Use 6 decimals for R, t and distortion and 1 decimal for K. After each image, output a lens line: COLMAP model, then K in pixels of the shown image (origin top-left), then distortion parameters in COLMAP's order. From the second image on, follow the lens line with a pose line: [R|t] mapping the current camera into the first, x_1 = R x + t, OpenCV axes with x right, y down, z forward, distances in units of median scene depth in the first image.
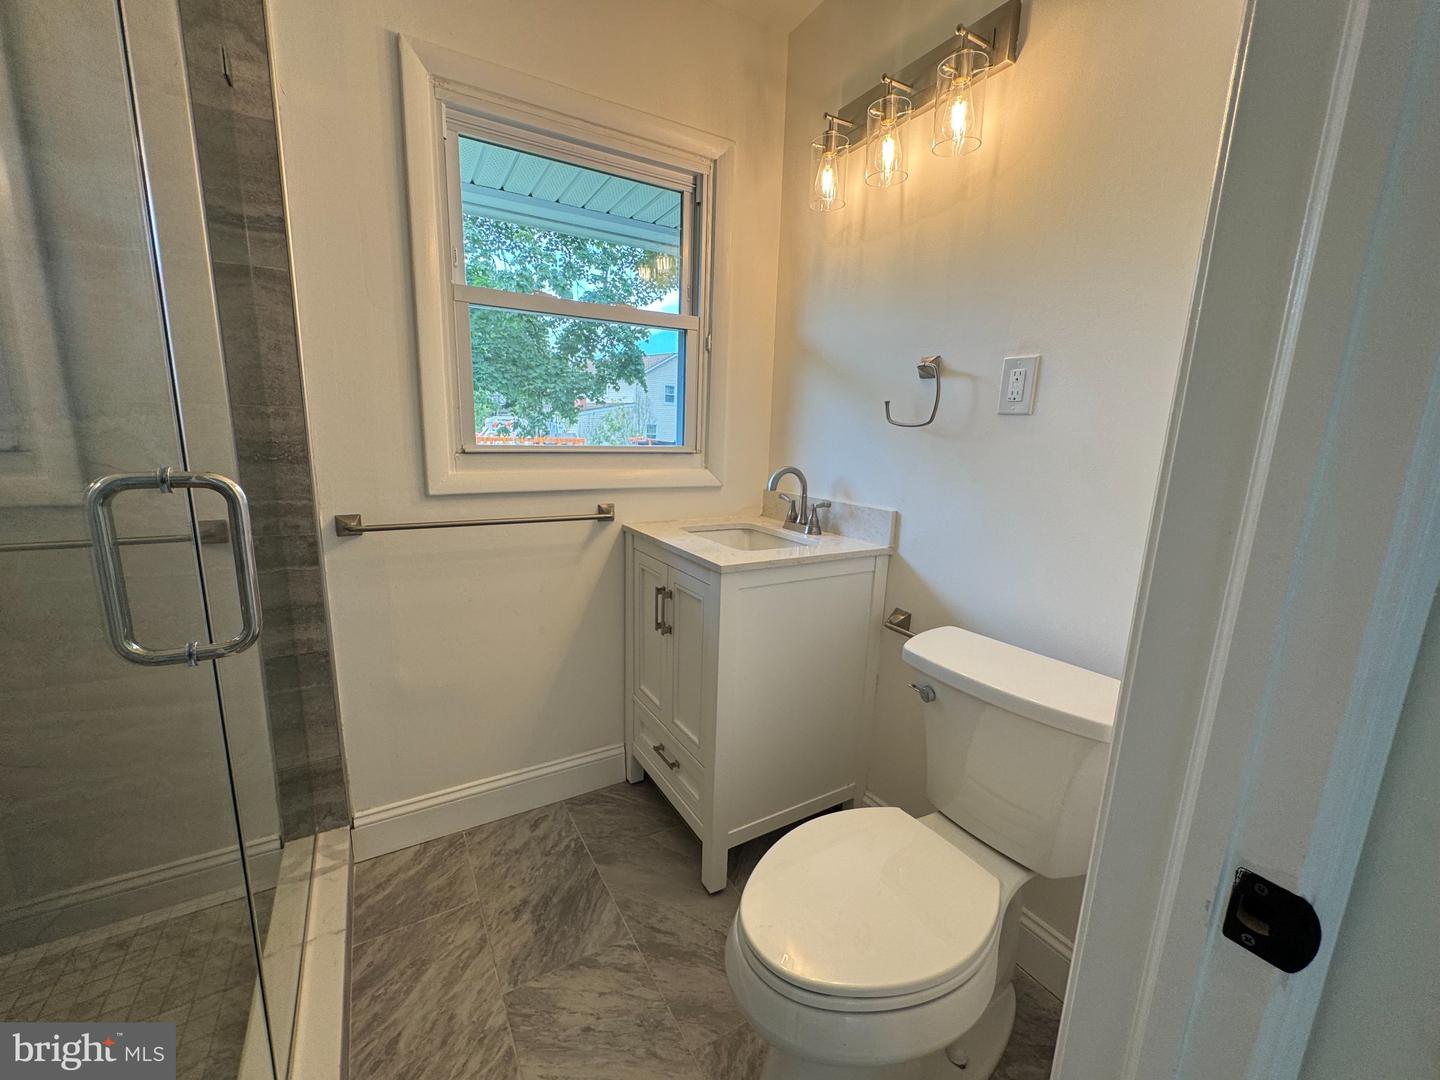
lens RADIAL K [[573.3, 0, 721.3], [0, 573.3, 539.6], [0, 0, 1]] dist [0.001841, -0.000386]
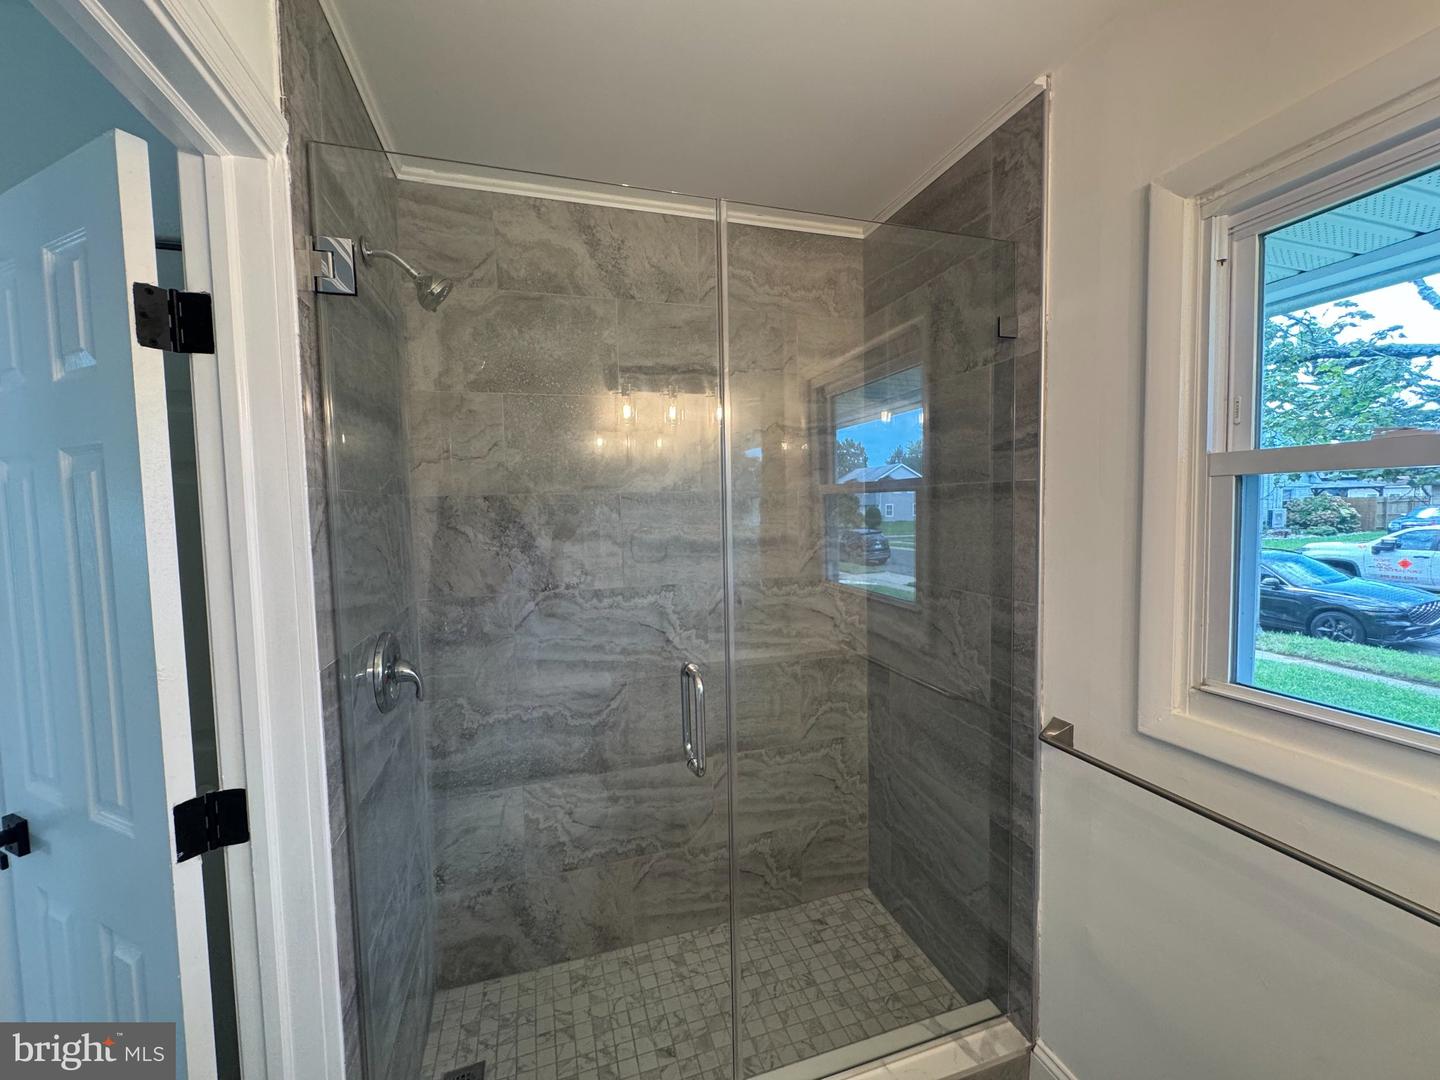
lens RADIAL K [[573.3, 0, 719.6], [0, 573.3, 545.2], [0, 0, 1]] dist [0.001841, -0.000386]
pose [[-0.234434, 0.034346, -0.971525, 0.382427], [-0.181456, 0.980266, 0.078441, -0.305363], [0.955047, 0.194679, -0.223576, 0.656121]]
